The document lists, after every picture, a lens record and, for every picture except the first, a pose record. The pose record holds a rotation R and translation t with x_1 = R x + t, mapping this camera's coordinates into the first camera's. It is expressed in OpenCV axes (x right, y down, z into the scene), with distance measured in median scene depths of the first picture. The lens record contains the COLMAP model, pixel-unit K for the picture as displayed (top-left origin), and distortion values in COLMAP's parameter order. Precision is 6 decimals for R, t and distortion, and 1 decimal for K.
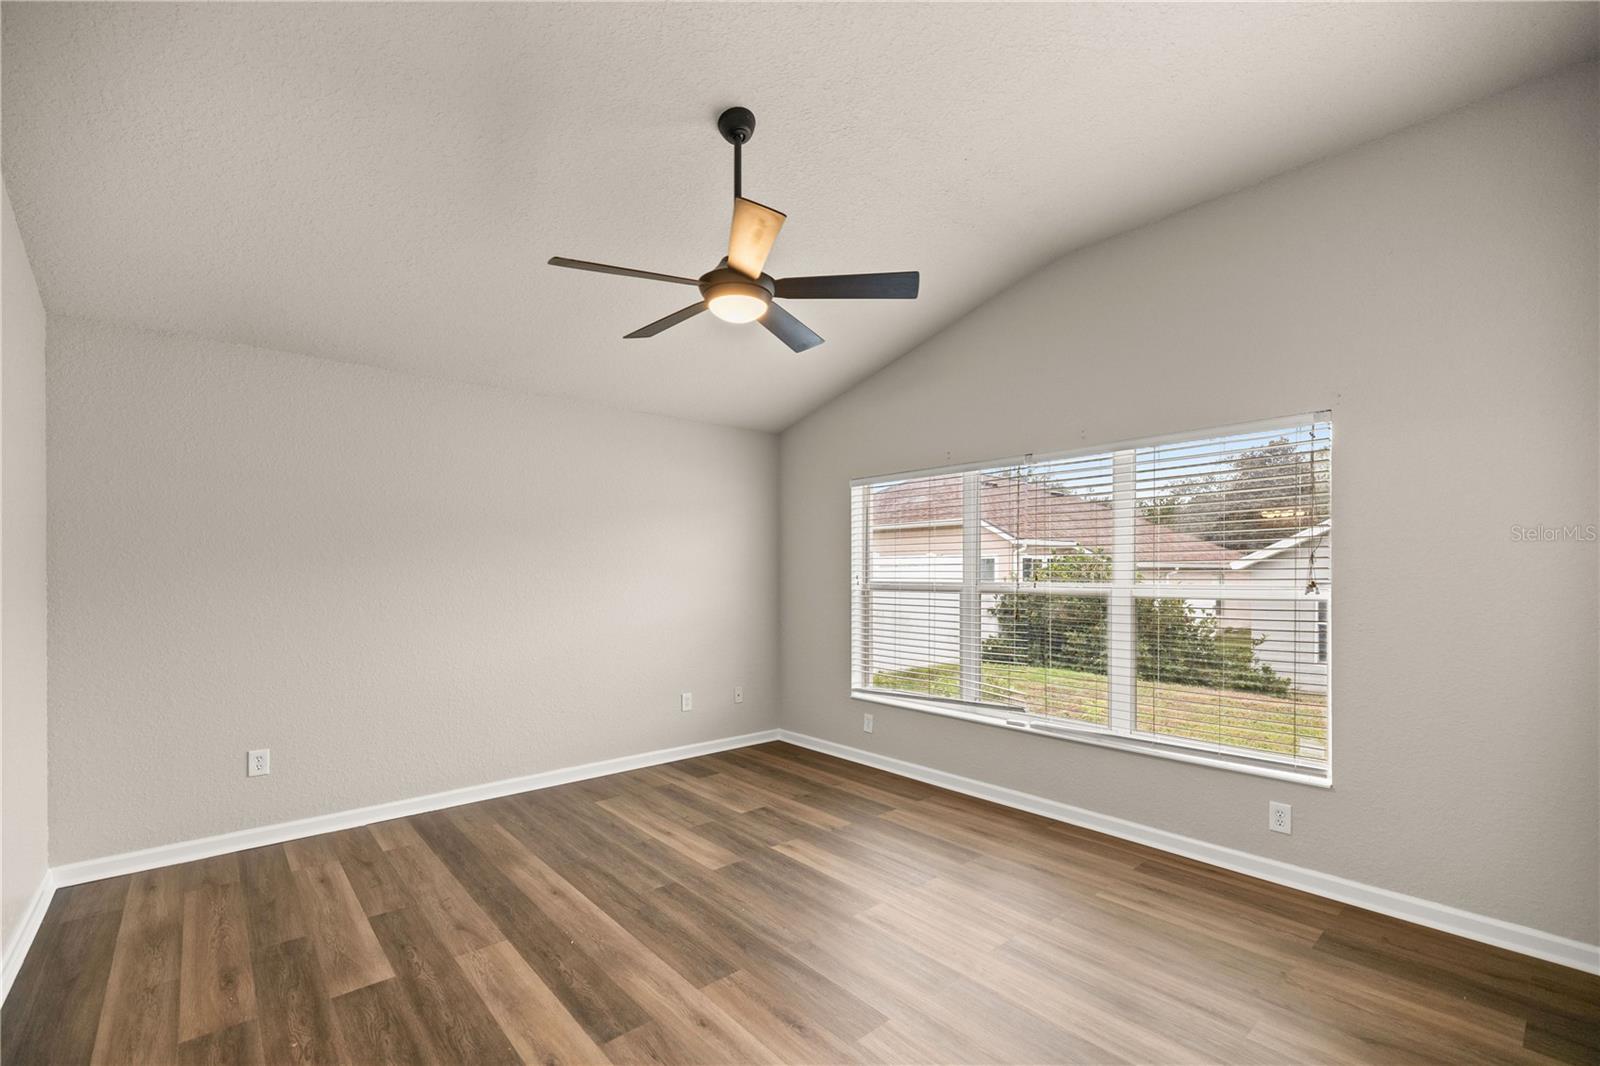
lens RADIAL K [[679.9, 0, 798.3], [0, 679.9, 560.2], [0, 0, 1]] dist [-0.000326, 0.000024]
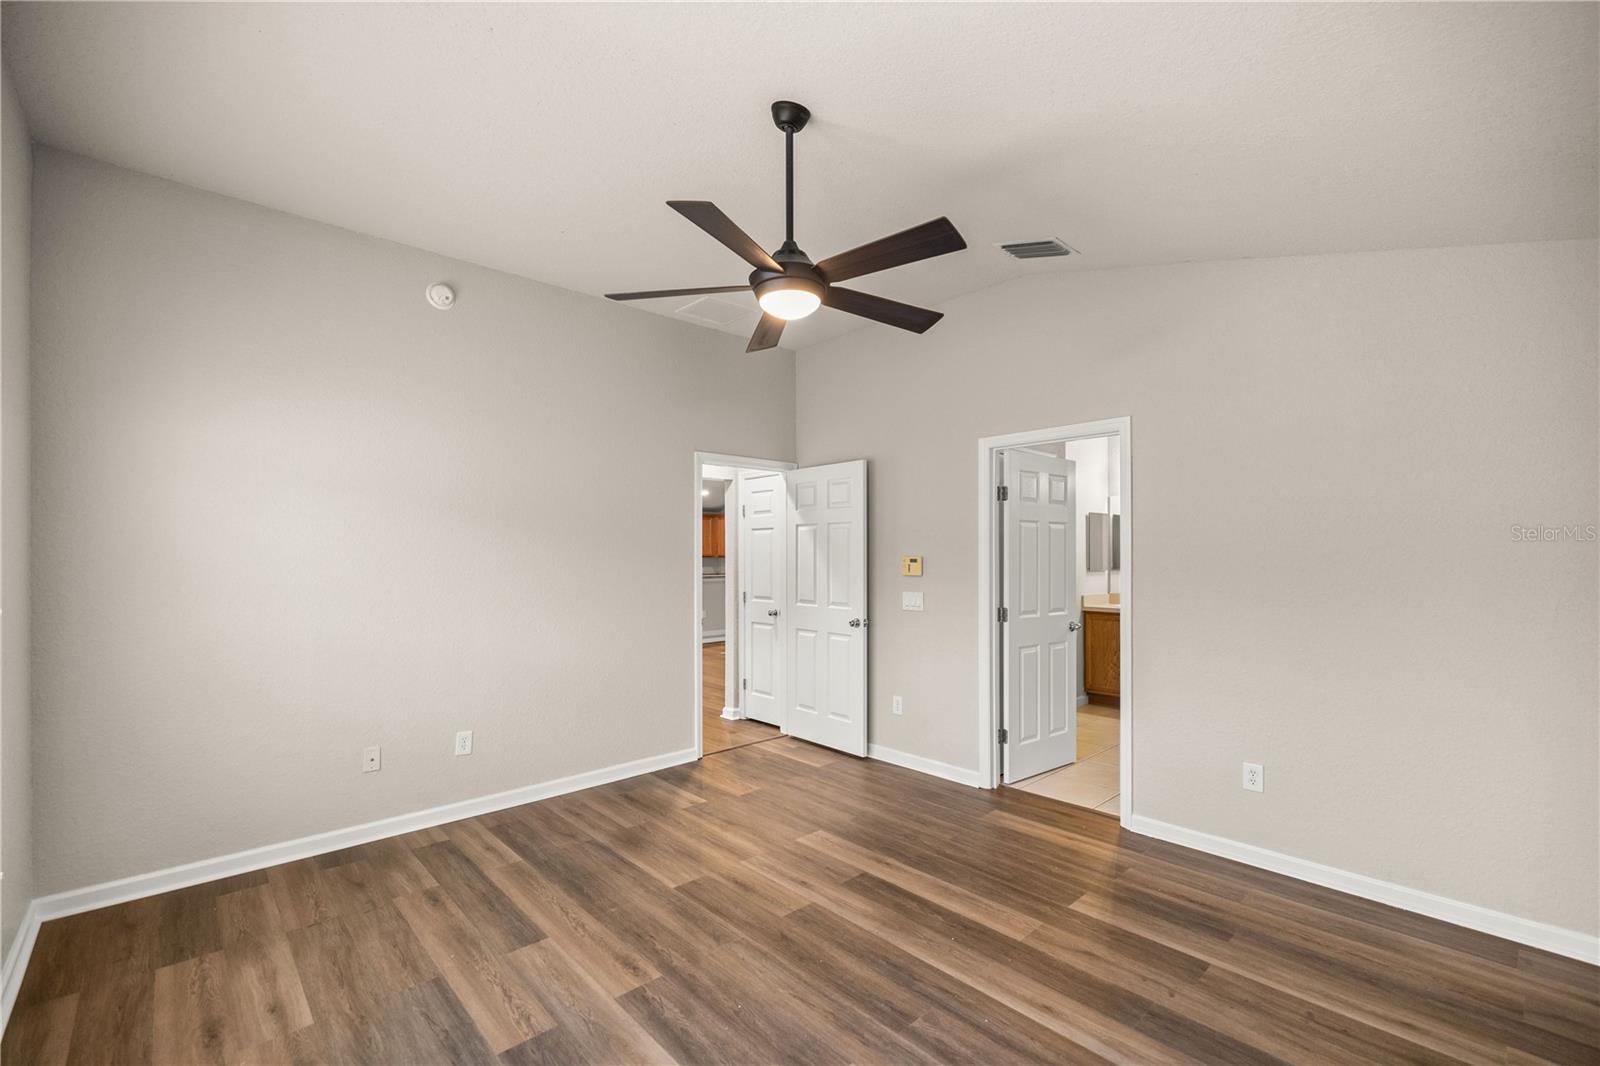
lens RADIAL K [[679.9, 0, 798.3], [0, 679.9, 560.2], [0, 0, 1]] dist [-0.000326, 0.000024]
pose [[-0.999647, 0.002568, -0.026448, -0.074485], [0.002765, 0.999969, -0.007386, 0.002016], [0.026428, -0.007456, -0.999623, 1.974471]]
